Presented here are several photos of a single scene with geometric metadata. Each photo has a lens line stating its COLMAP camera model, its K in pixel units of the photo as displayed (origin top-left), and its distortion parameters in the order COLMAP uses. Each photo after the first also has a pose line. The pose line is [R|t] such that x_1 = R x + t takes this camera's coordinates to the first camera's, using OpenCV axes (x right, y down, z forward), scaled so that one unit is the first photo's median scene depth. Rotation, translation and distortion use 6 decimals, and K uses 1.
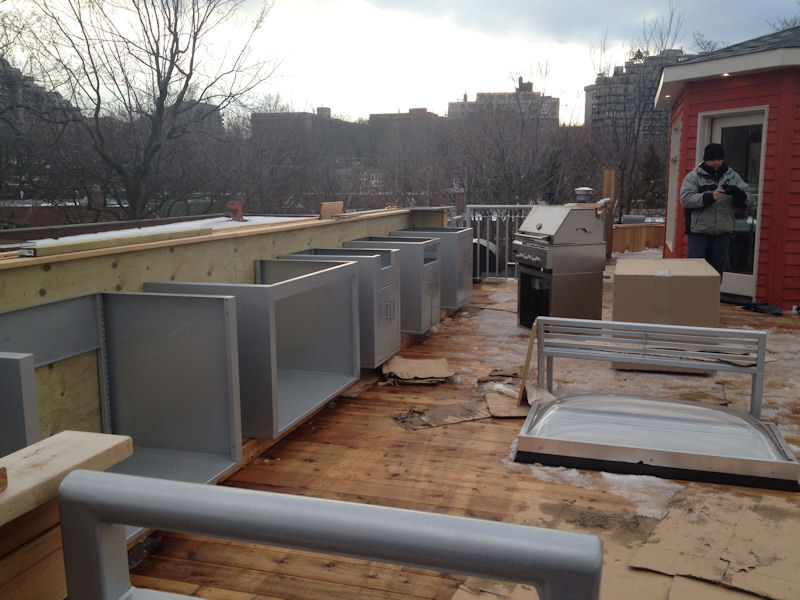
lens RADIAL K [[737.3, 0, 400.0], [0, 737.3, 300.0], [0, 0, 1]] dist [0.097190, -0.161737]
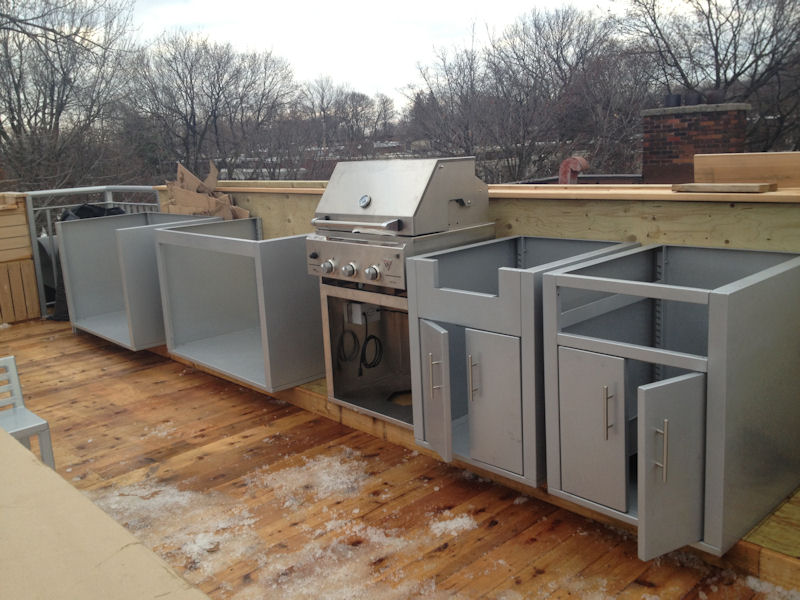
lens RADIAL K [[750.7, 0, 394.2], [0, 750.7, 285.6], [0, 0, 1]] dist [0.096526, -0.172364]
pose [[-0.496421, 0.201095, -0.844468, 0.504234], [-0.074666, 0.959302, 0.272332, -0.213827], [0.864865, 0.198244, -0.461203, 1.372159]]
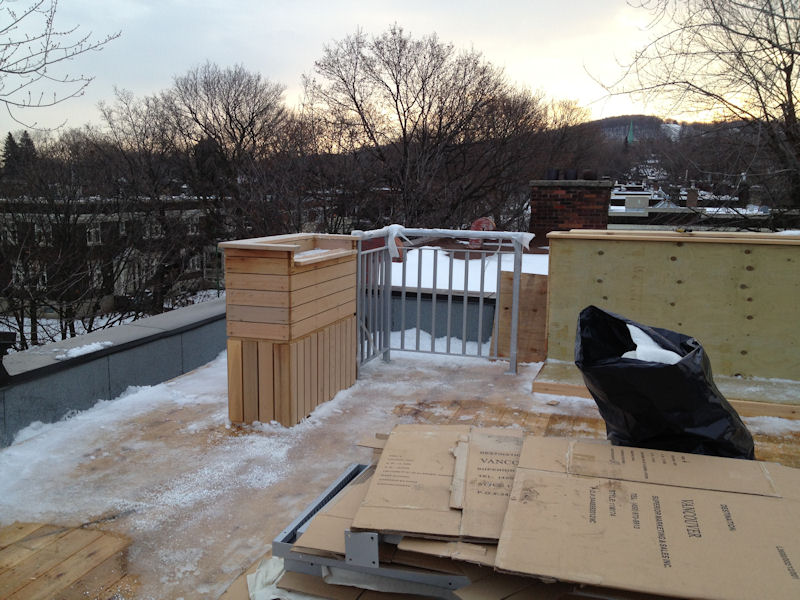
lens RADIAL K [[737.3, 0, 400.0], [0, 737.3, 300.0], [0, 0, 1]] dist [0.097190, -0.161737]
pose [[0.007806, 0.158165, -0.987382, 0.741454], [-0.167798, 0.973618, 0.154633, -0.047128], [0.985790, 0.164474, 0.034140, 0.219503]]
